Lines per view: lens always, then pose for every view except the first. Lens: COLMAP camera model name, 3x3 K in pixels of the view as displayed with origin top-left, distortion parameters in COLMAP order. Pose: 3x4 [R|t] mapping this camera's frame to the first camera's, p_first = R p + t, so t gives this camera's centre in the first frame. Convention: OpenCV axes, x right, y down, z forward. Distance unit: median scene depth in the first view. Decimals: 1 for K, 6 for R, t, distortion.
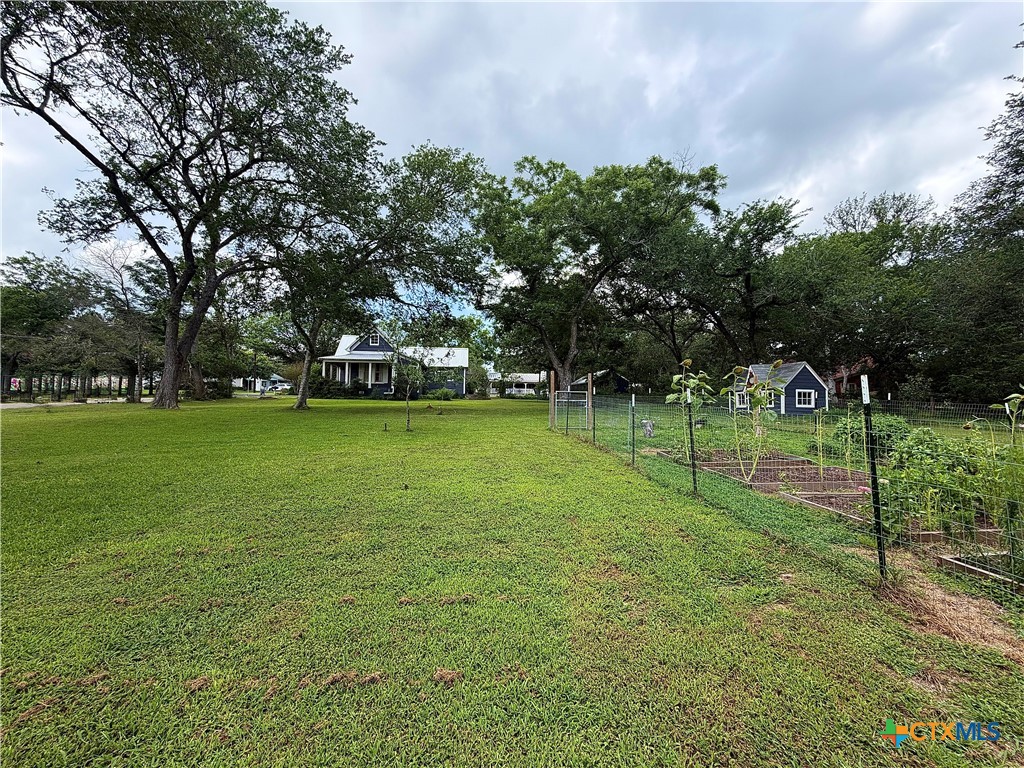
lens RADIAL K [[400.8, 0, 512.0], [0, 400.8, 384.0], [0, 0, 1]] dist [0.000917, 0.000450]
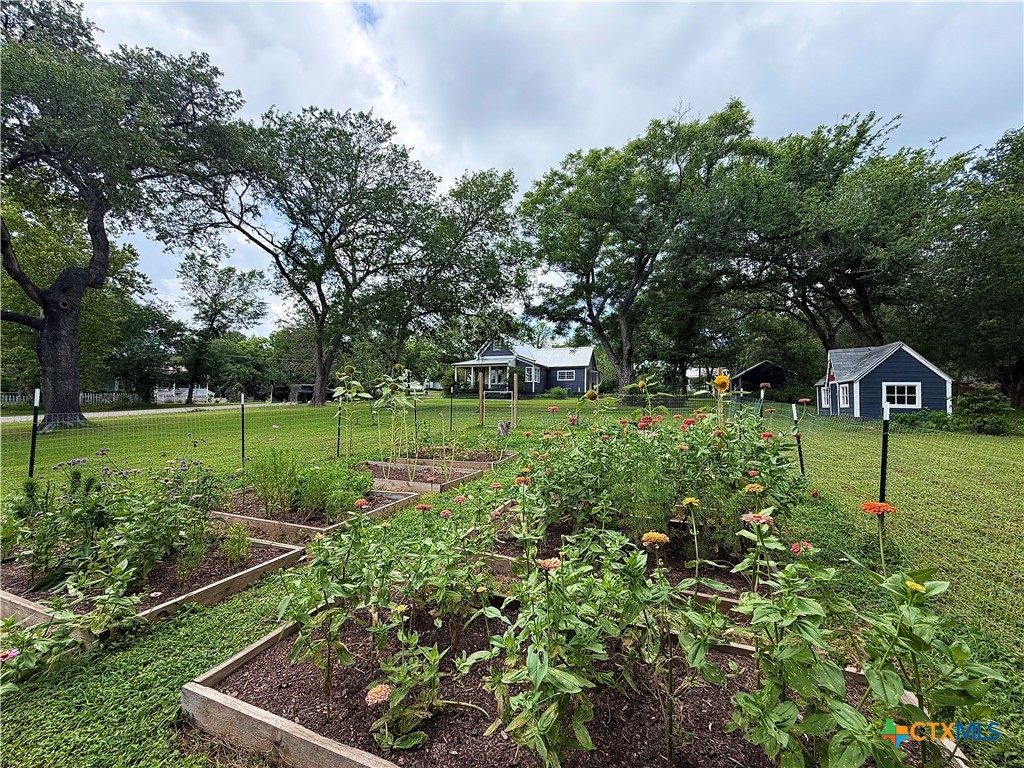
lens RADIAL K [[400.8, 0, 512.0], [0, 400.8, 384.0], [0, 0, 1]] dist [0.000917, 0.000450]
pose [[0.872581, -0.024098, -0.487874, 0.484354], [0.026537, 0.999646, -0.001914, 0.000553], [0.487748, -0.011276, 0.872912, 0.077866]]
